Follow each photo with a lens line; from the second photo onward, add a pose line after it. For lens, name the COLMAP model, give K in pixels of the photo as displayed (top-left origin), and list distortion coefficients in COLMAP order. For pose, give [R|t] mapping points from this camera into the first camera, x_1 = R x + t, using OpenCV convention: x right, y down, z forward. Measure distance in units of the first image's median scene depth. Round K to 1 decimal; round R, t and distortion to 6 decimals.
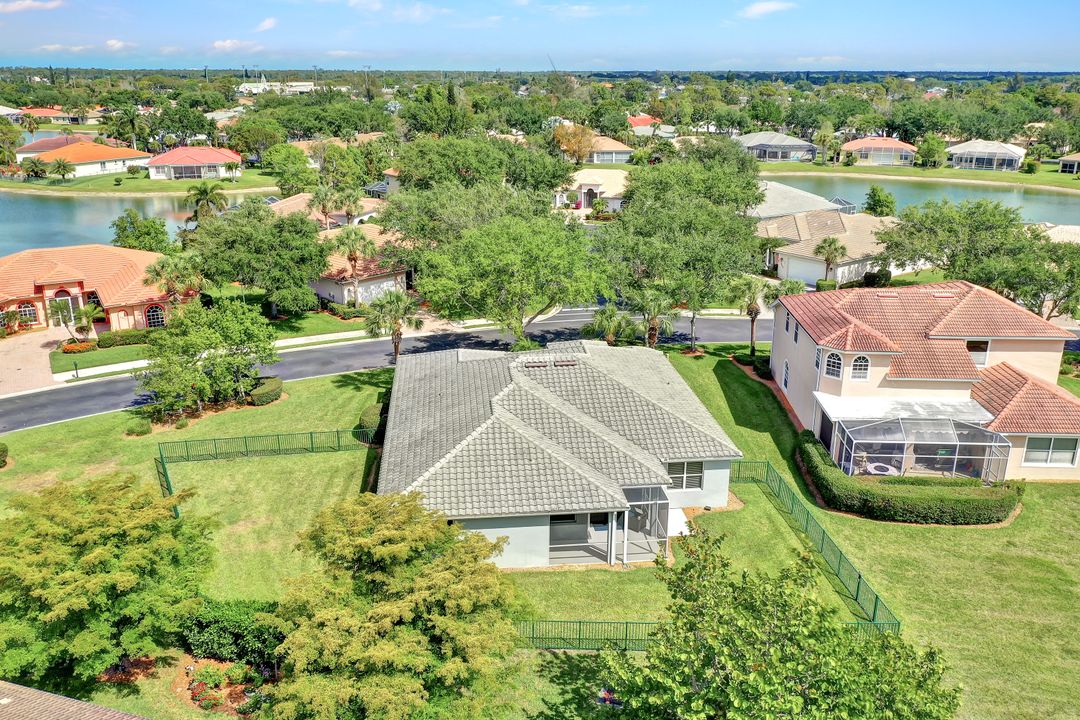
lens RADIAL K [[863.4, 0, 540.0], [0, 863.4, 360.0], [0, 0, 1]] dist [-0.007228, -0.002490]
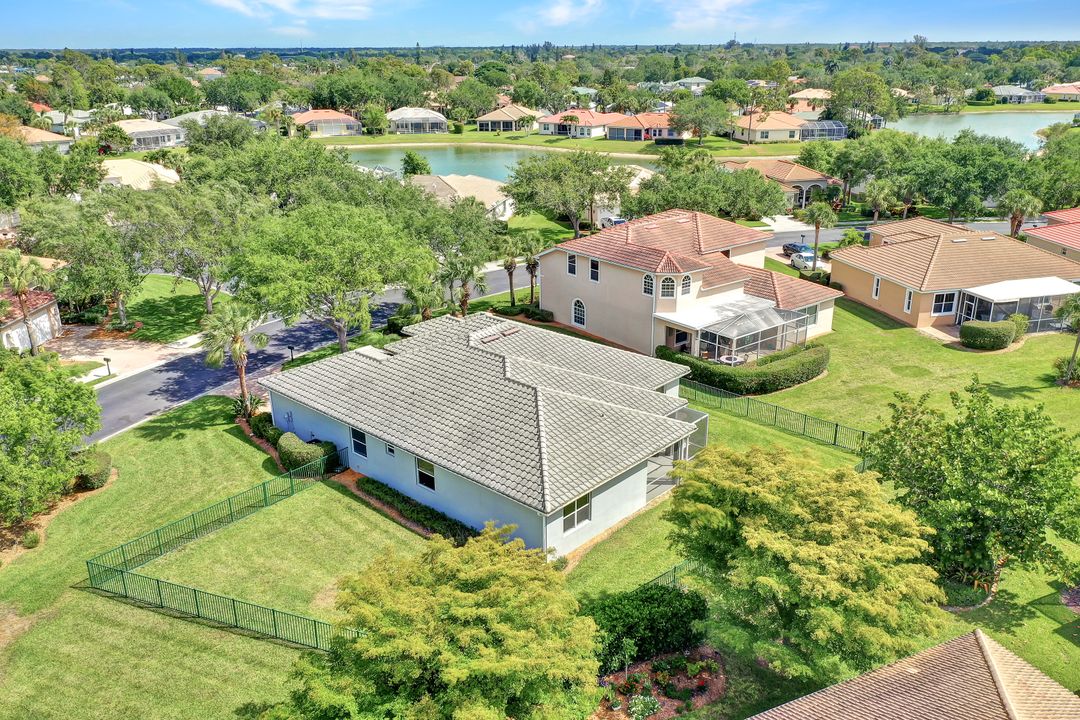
lens RADIAL K [[863.4, 0, 540.0], [0, 863.4, 360.0], [0, 0, 1]] dist [-0.007228, -0.002490]
pose [[0.746069, -0.231904, 0.624181, -0.465999], [0.217176, 0.970880, 0.101128, -0.046536], [-0.629457, 0.060109, 0.774707, 0.159876]]
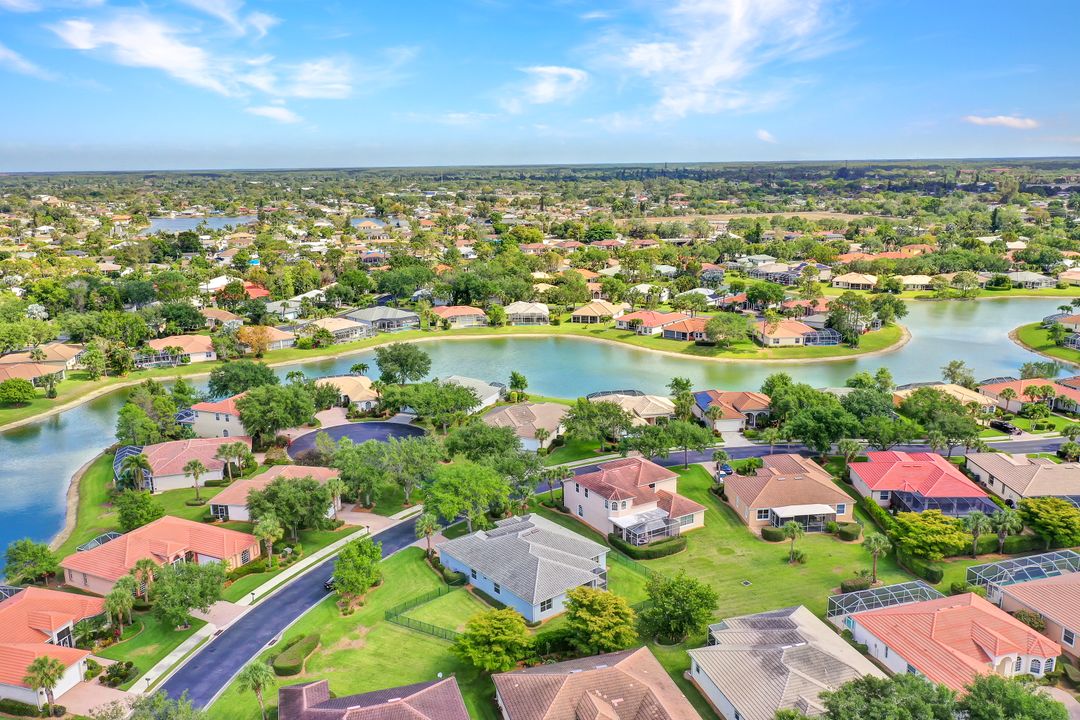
lens RADIAL K [[852.9, 0, 540.0], [0, 852.9, 360.0], [0, 0, 1]] dist [-0.008127, -0.002148]
pose [[0.832081, -0.137070, 0.537451, -0.985794], [0.188517, 0.981188, -0.041622, -0.305065], [-0.521635, 0.135952, 0.842267, -0.941199]]
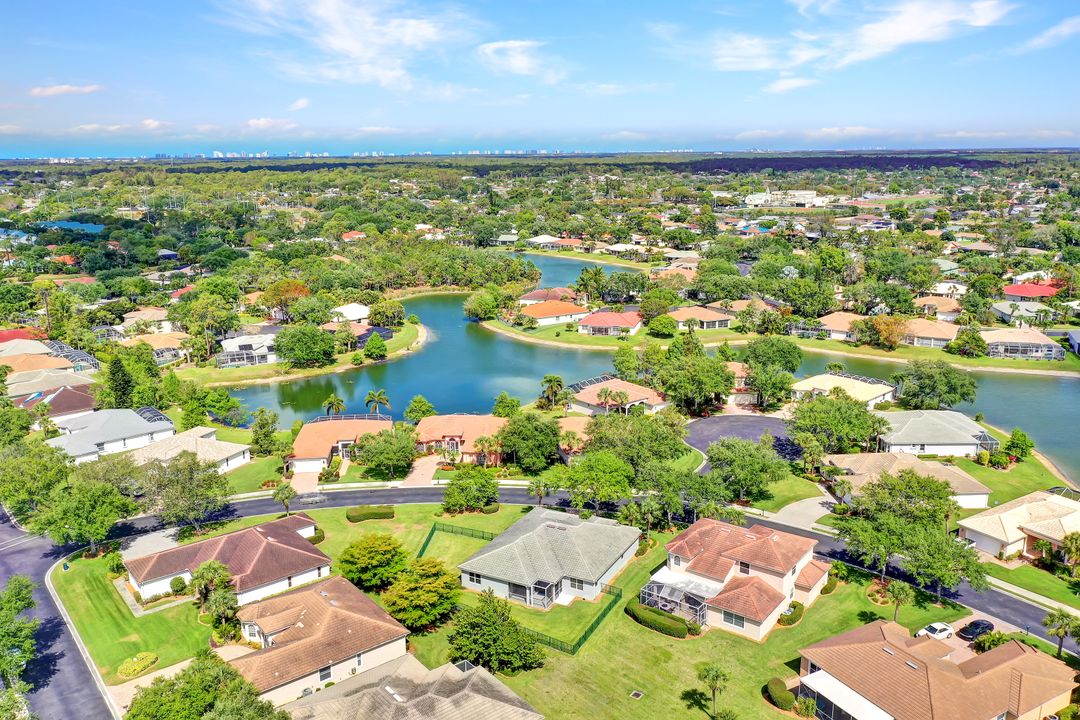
lens RADIAL K [[840.8, 0, 538.3], [0, 840.8, 391.1], [0, 0, 1]] dist [-0.009877, -0.002247]
pose [[0.821644, 0.143109, -0.551743, 1.009228], [-0.165296, 0.986197, 0.009642, -0.321677], [0.545507, 0.083279, 0.833958, -0.878395]]
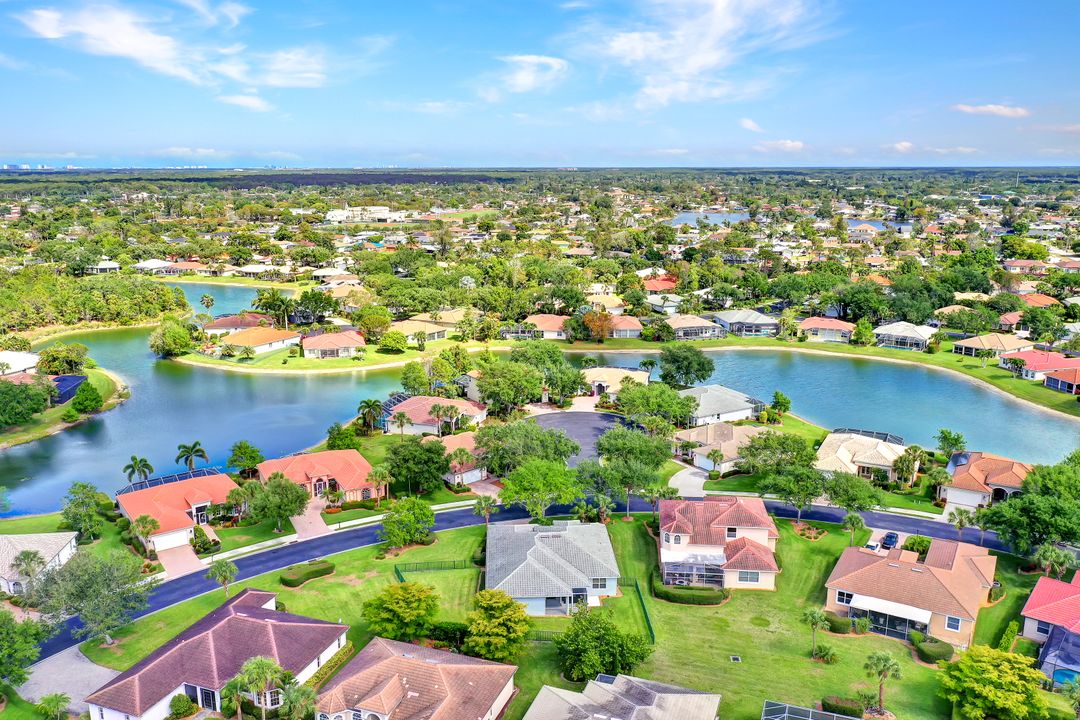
lens RADIAL K [[852.9, 0, 540.0], [0, 852.9, 360.0], [0, 0, 1]] dist [-0.008127, -0.002148]
pose [[0.998106, 0.009157, -0.060828, 0.102113], [-0.014998, 0.995242, -0.096273, -0.214883], [0.059657, 0.097003, 0.993495, -1.225144]]
